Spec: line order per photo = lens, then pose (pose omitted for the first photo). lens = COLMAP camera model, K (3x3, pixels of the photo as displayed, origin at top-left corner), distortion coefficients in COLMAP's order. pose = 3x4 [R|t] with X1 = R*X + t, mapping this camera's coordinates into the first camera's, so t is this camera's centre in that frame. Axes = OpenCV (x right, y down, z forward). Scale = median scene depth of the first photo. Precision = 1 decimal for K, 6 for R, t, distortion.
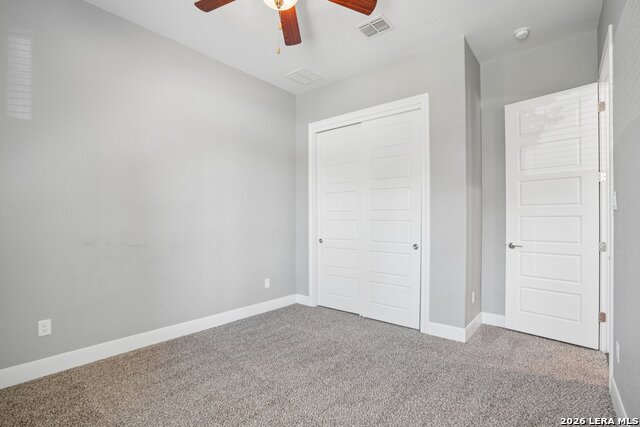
lens RADIAL K [[301.3, 0, 320.0], [0, 301.3, 213.5], [0, 0, 1]] dist [0.000531, 0.000075]
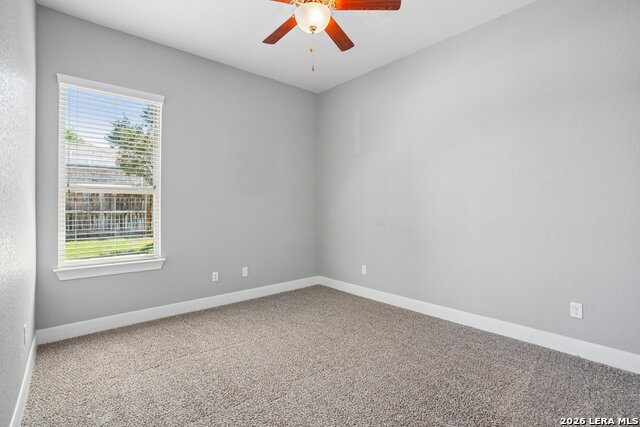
lens RADIAL K [[301.3, 0, 320.0], [0, 301.3, 213.5], [0, 0, 1]] dist [0.000531, 0.000075]
pose [[-0.184719, 0.005621, -0.982775, 0.842105], [0.039220, 0.999229, -0.001656, 0.038637], [0.982008, -0.038851, -0.184797, 1.044986]]
